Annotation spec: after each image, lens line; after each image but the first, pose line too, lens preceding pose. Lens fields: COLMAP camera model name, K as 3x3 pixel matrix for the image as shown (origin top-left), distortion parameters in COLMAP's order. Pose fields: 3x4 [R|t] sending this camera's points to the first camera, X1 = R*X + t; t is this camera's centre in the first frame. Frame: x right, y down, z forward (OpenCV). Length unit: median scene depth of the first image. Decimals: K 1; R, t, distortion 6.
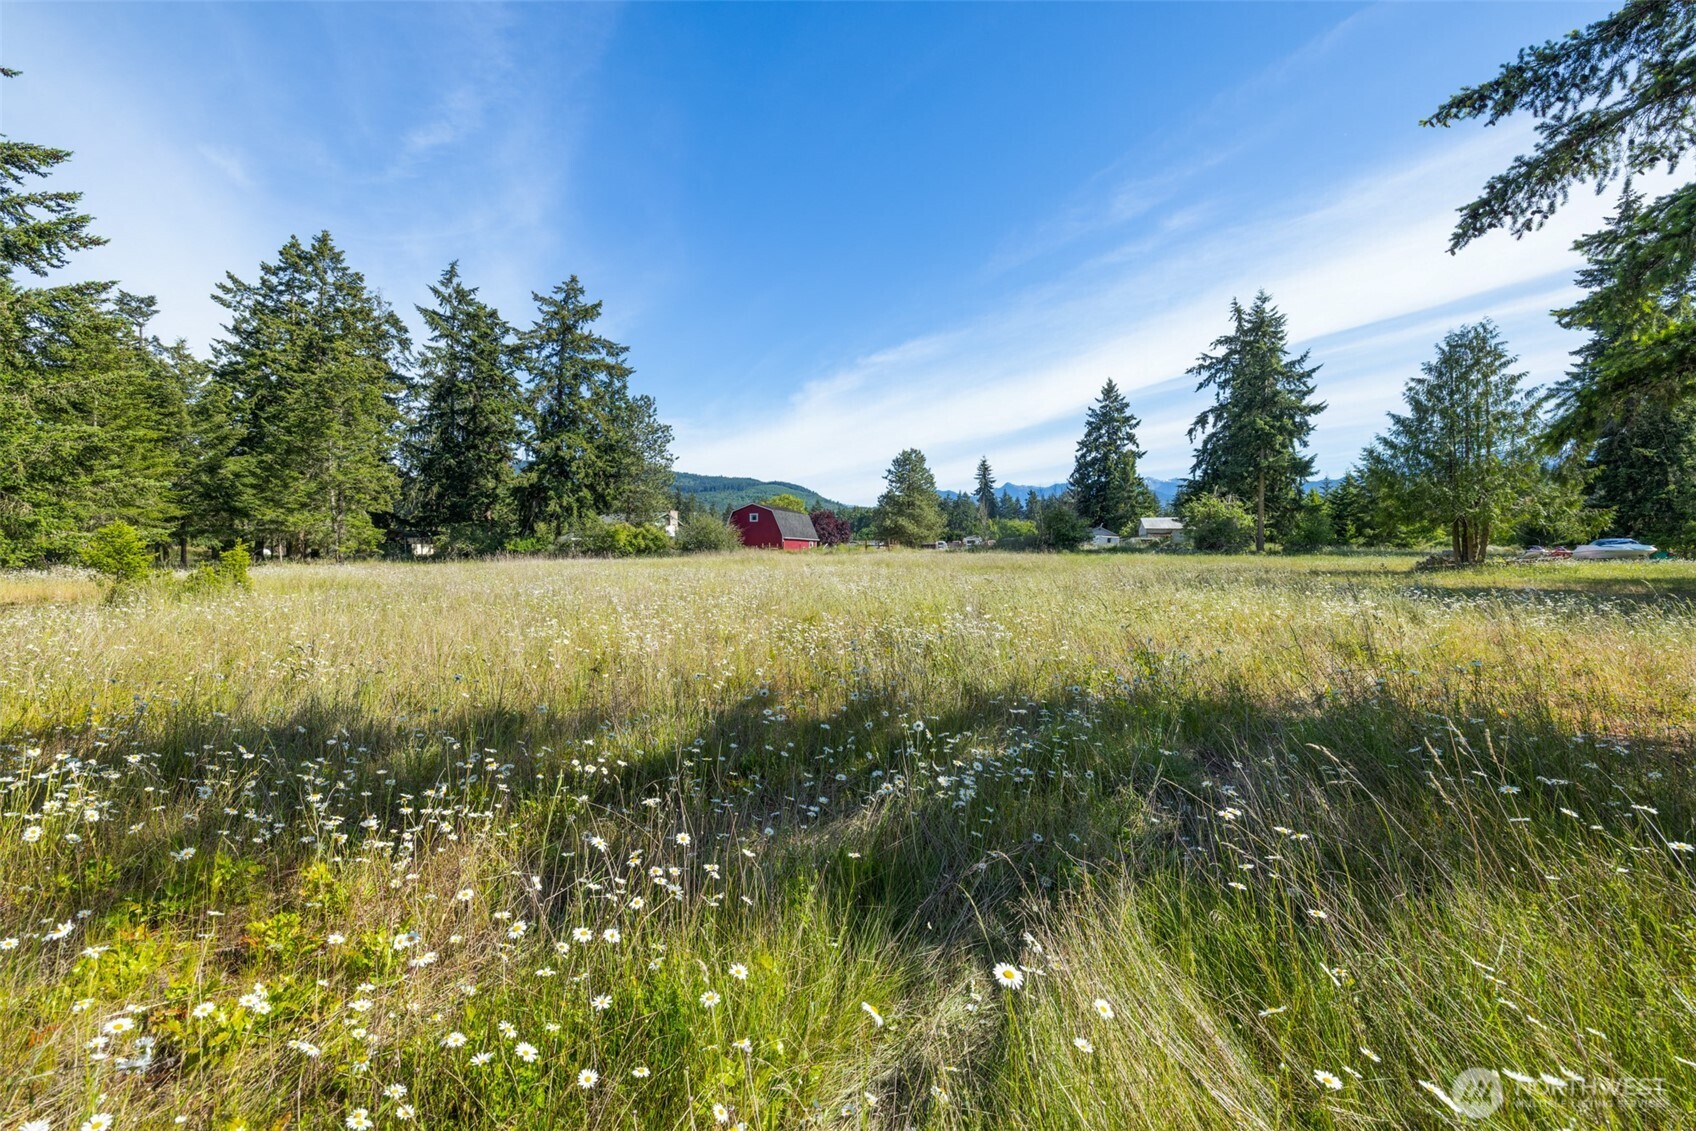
lens RADIAL K [[709.4, 0, 842.8], [0, 709.4, 568.9], [0, 0, 1]] dist [-0.002795, 0.000124]
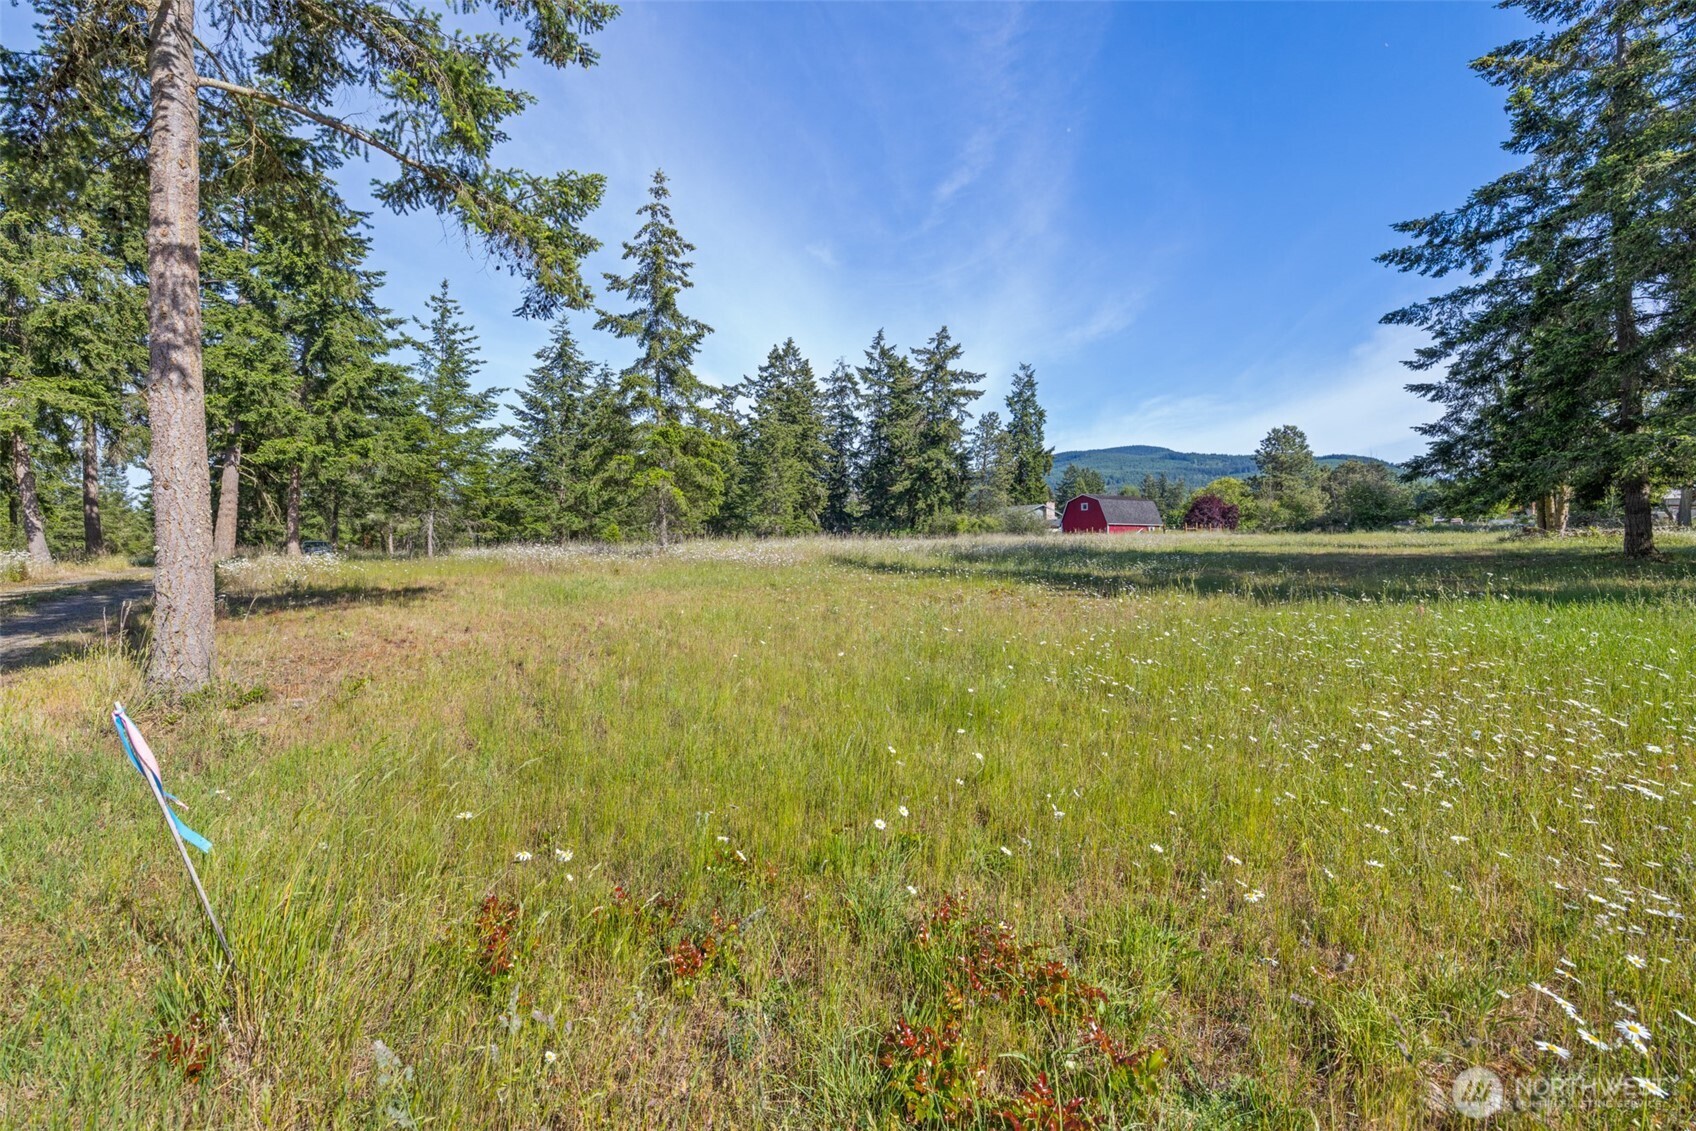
lens RADIAL K [[709.4, 0, 842.7], [0, 709.4, 562.7], [0, 0, 1]] dist [-0.002795, 0.000124]
pose [[0.771061, 0.008400, -0.636706, 0.304195], [-0.005359, 0.999963, 0.006702, 0.011897], [0.636739, -0.001756, 0.771078, -0.121076]]
